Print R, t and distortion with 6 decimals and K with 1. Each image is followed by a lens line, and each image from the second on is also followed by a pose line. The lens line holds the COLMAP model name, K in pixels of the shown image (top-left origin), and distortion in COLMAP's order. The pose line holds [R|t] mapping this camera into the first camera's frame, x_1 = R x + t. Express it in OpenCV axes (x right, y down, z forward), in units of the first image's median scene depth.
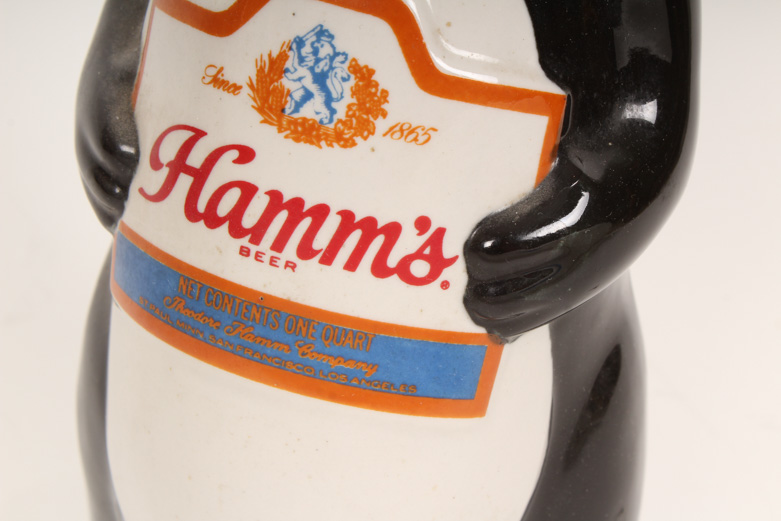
lens RADIAL K [[1839.0, 0, 390.5], [0, 1839.0, 260.5], [0, 0, 1]] dist [0.026474, 0.019744]
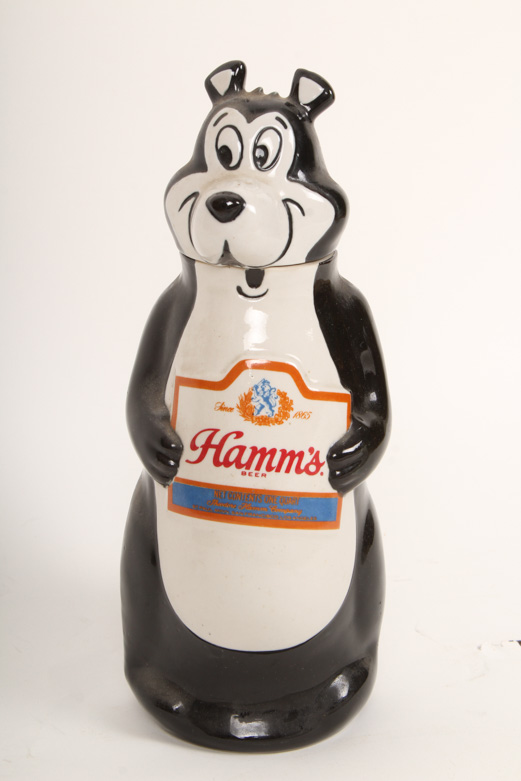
lens RADIAL K [[1839.0, 0, 260.5], [0, 1839.0, 390.5], [0, 0, 1]] dist [0.026474, 0.019744]
pose [[0.949126, -0.146395, 0.278798, -0.743175], [0.191605, 0.971090, -0.142377, 0.247541], [-0.249894, 0.188553, 0.949737, -1.407693]]
